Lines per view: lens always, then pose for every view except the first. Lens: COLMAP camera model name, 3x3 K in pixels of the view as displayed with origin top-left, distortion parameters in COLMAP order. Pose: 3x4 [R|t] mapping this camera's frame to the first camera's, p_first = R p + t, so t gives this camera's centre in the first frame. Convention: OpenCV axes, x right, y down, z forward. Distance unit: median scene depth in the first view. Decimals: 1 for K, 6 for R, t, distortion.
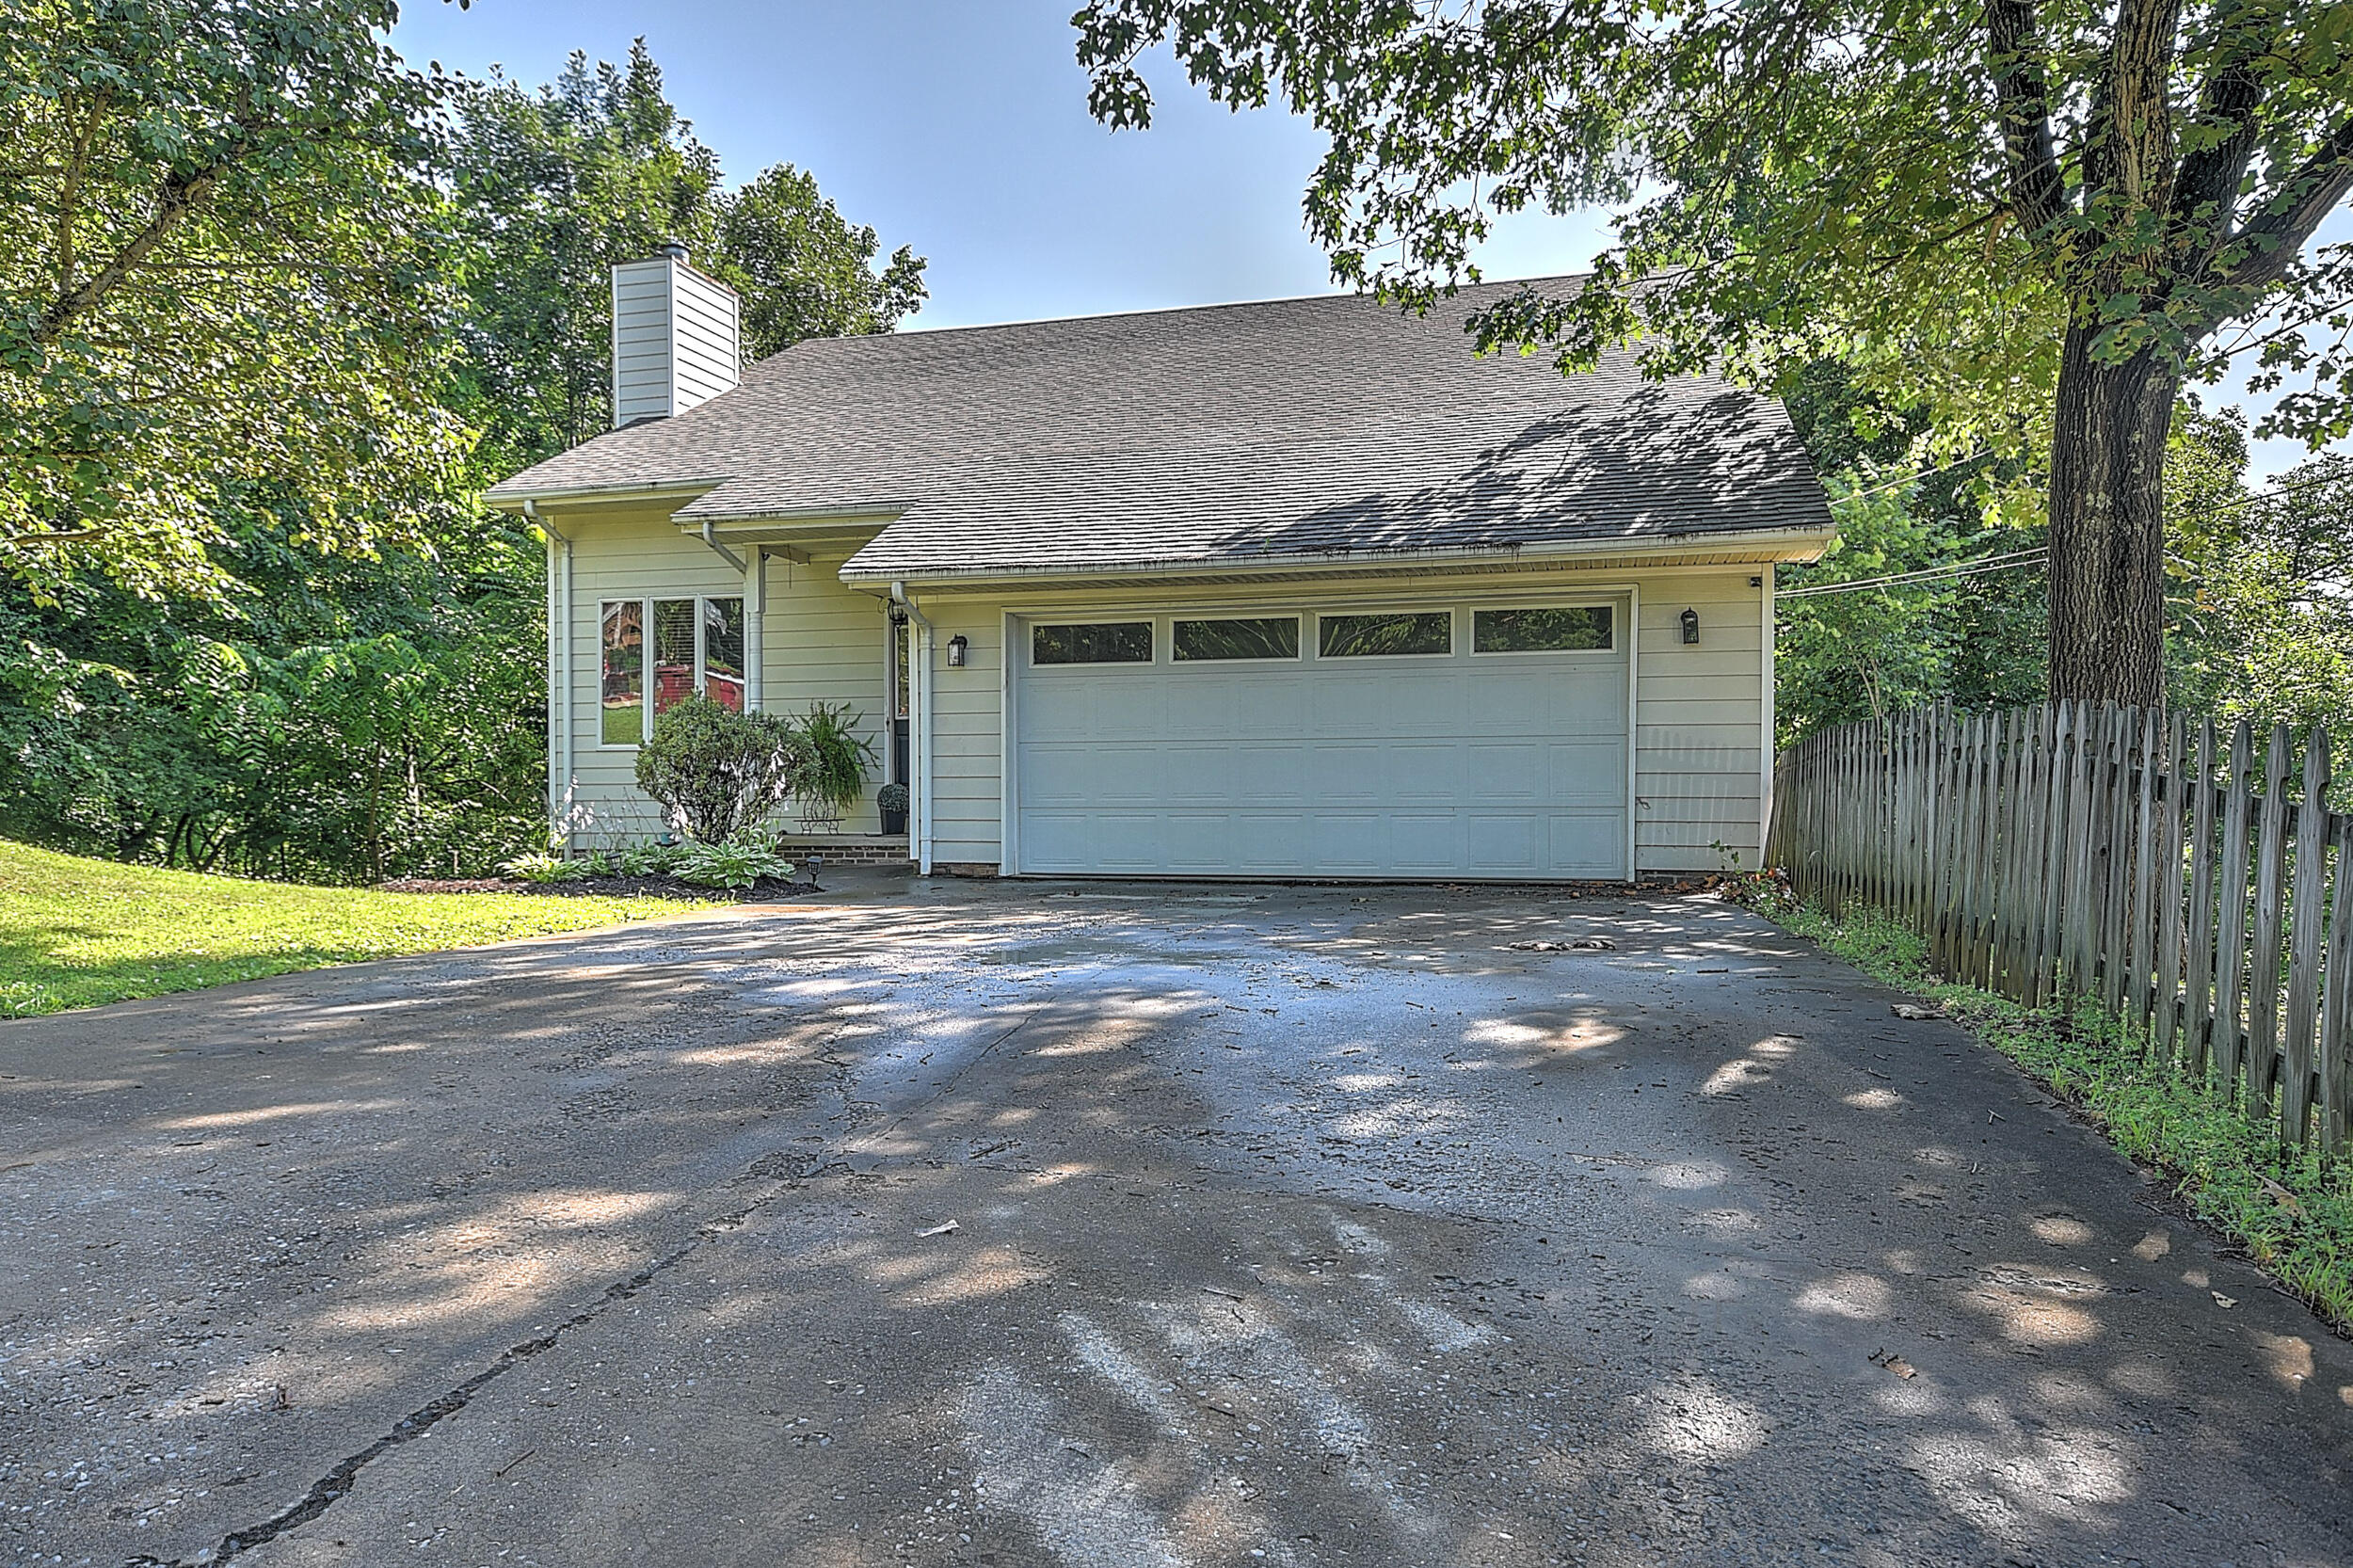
lens RADIAL K [[1529.6, 0, 1176.5], [0, 1529.6, 784.0], [0, 0, 1]] dist [0.027873, 0.000725]
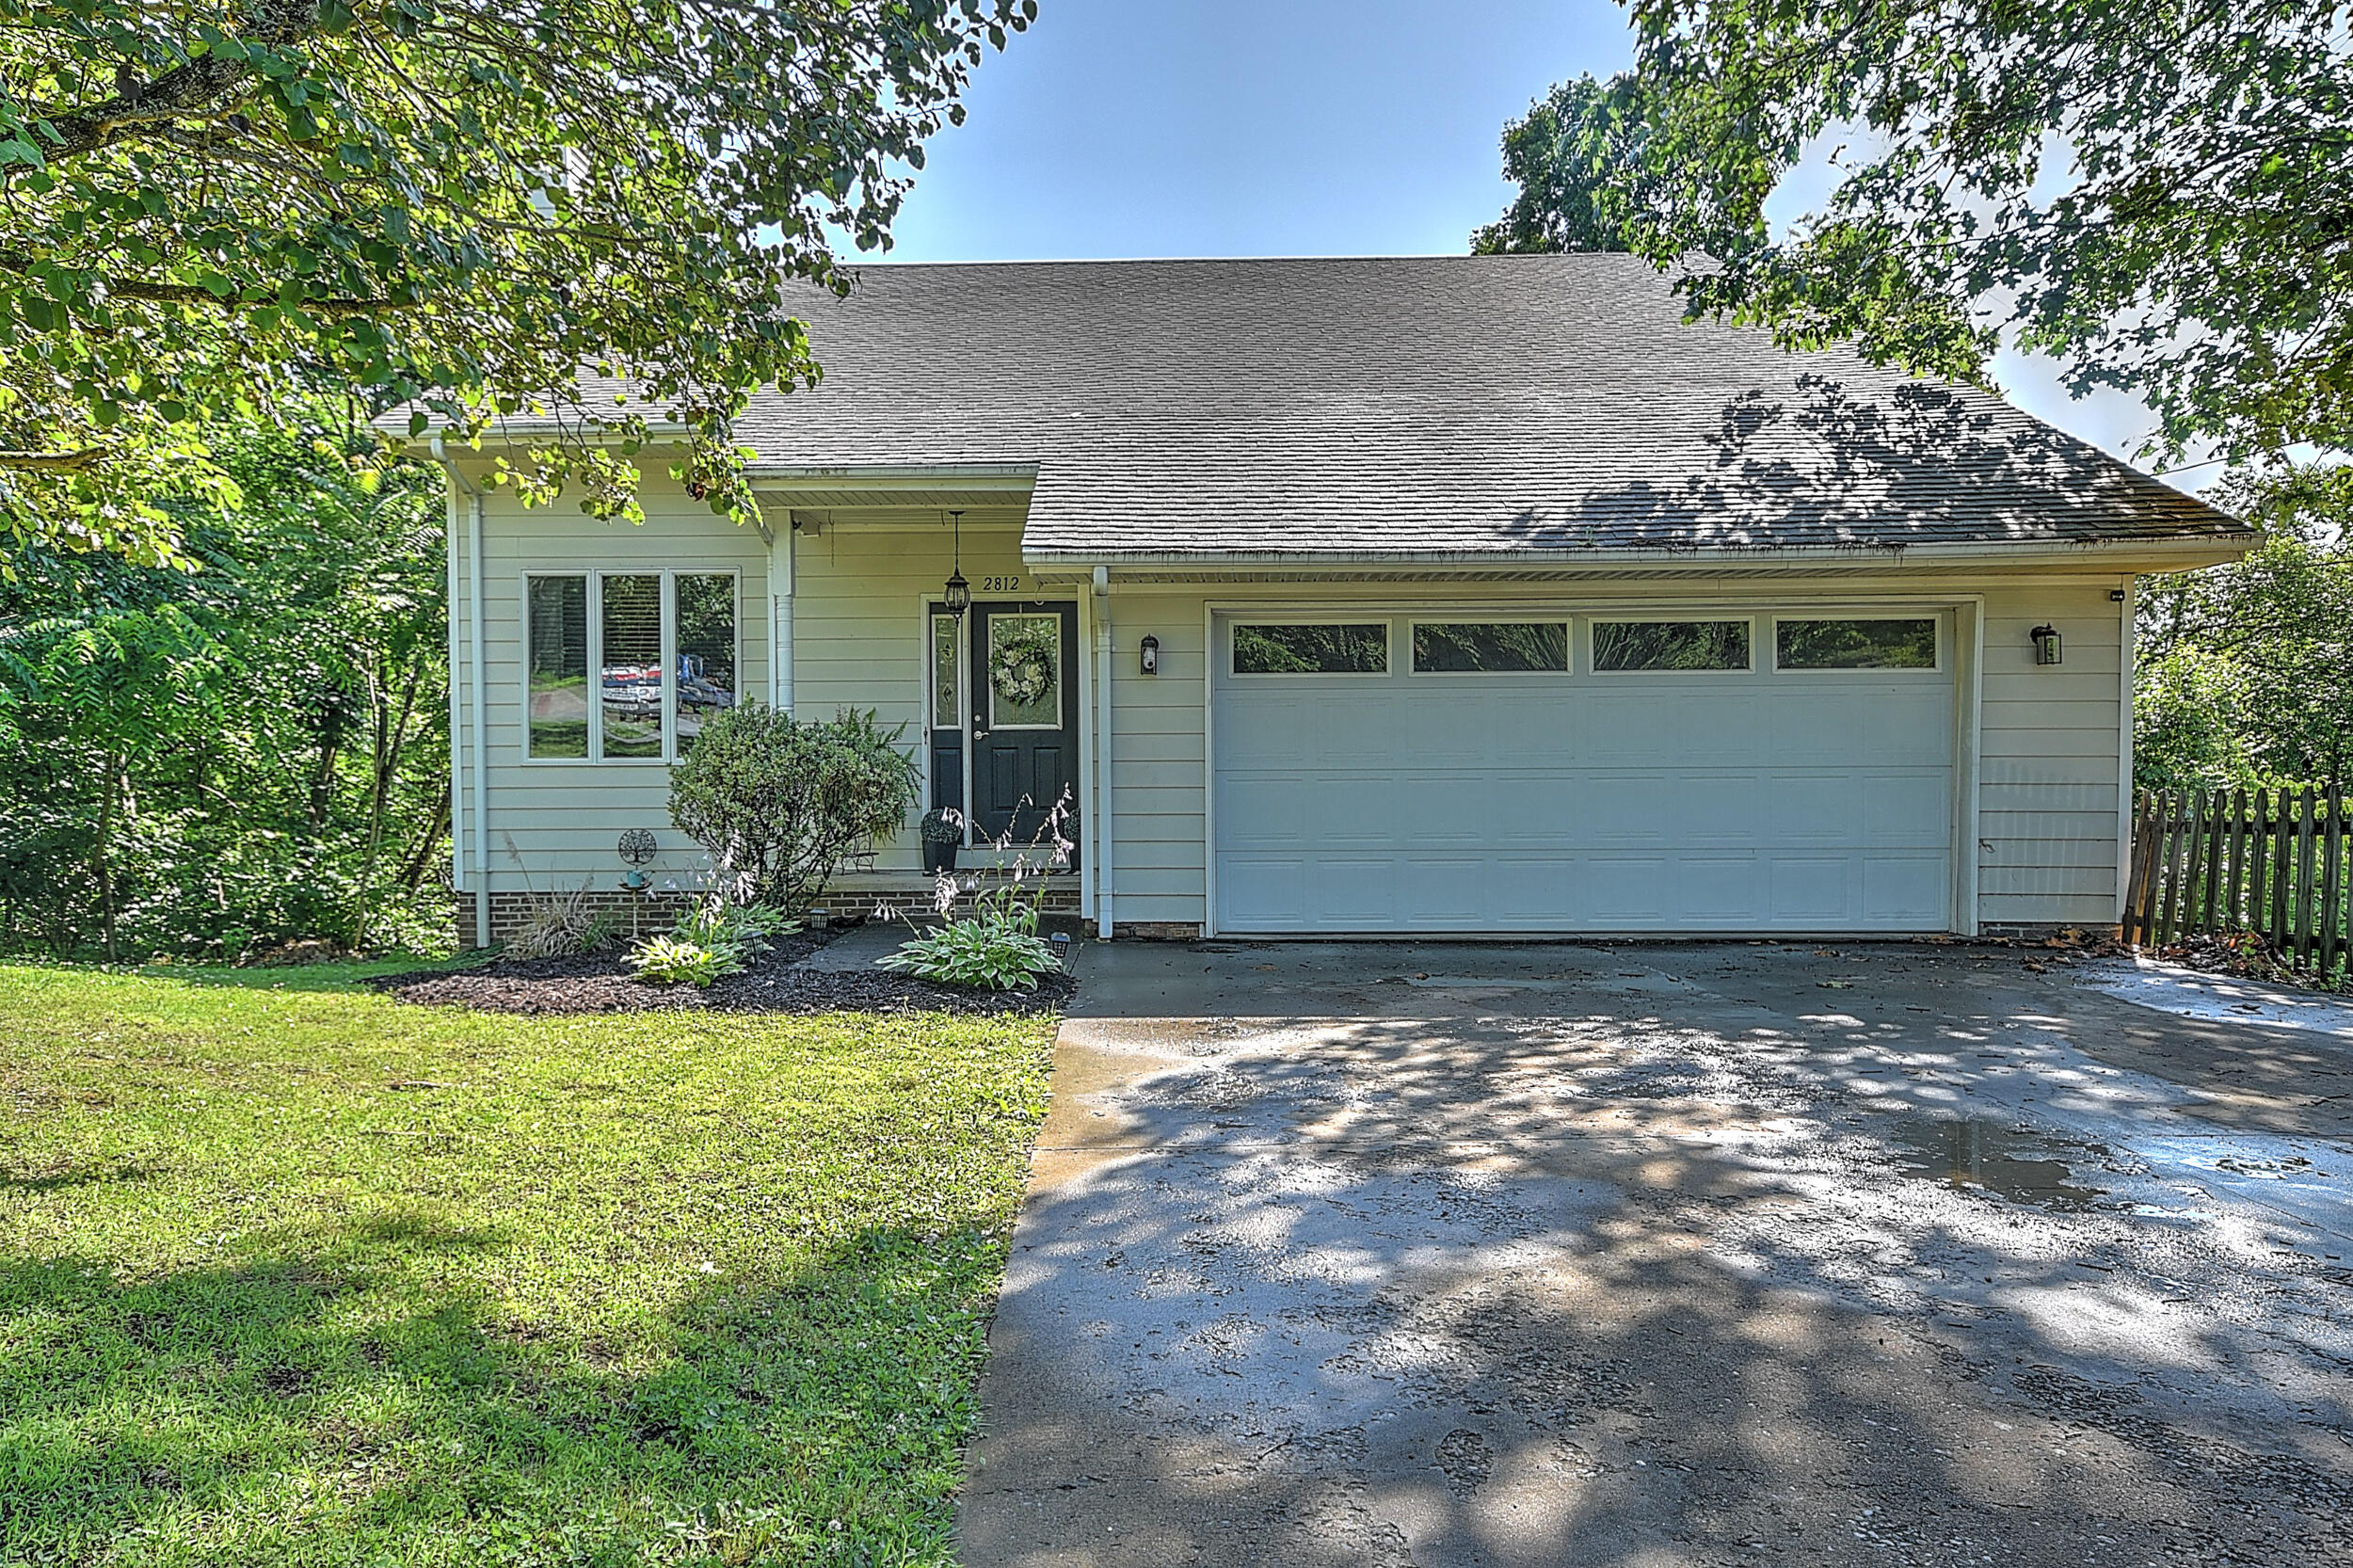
lens RADIAL K [[1529.6, 0, 1176.5], [0, 1529.6, 784.0], [0, 0, 1]] dist [0.027873, 0.000725]
pose [[0.974014, -0.004174, 0.226450, -0.309229], [0.000315, 0.999854, 0.017075, -0.034099], [-0.226488, -0.016560, 0.973873, 0.224003]]
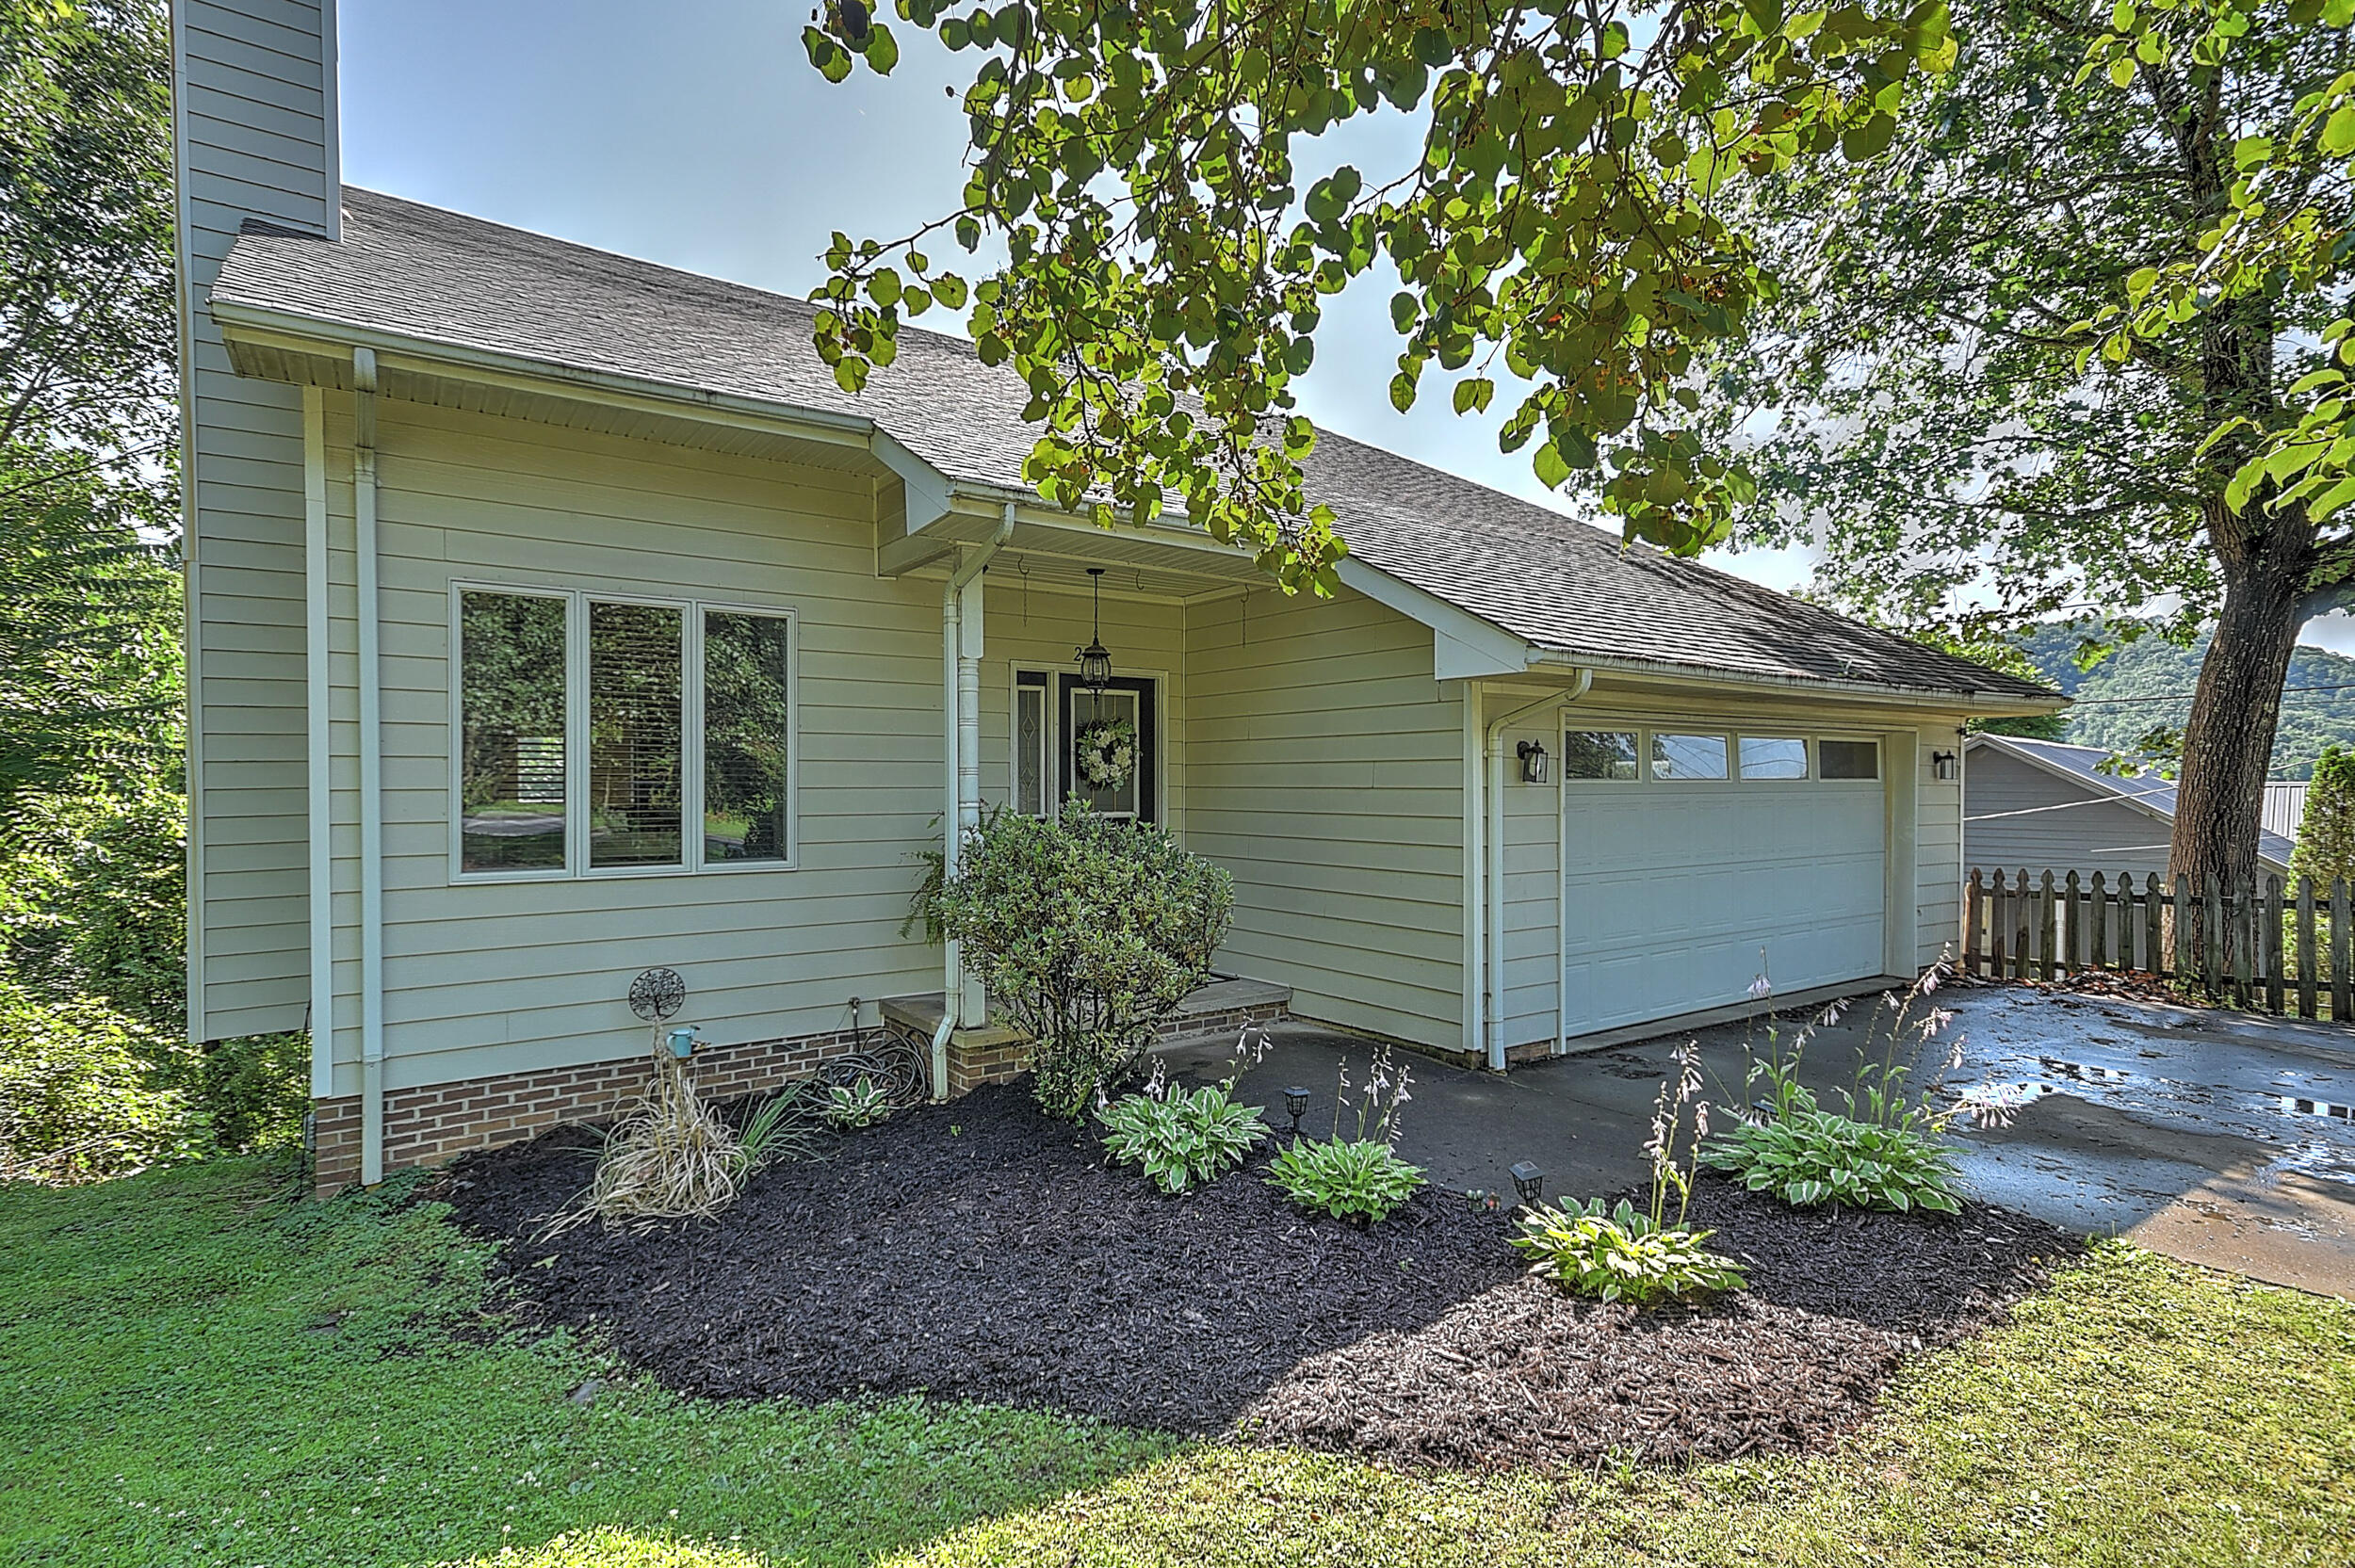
lens RADIAL K [[1175.9, 0, 1177.5], [0, 1175.9, 784.0], [0, 0, 1]] dist [0.016477, 0.000068]
pose [[0.640655, 0.001126, 0.767828, -0.696502], [-0.007596, 0.999959, 0.004871, -0.077975], [-0.767791, -0.008953, 0.640637, 0.765023]]
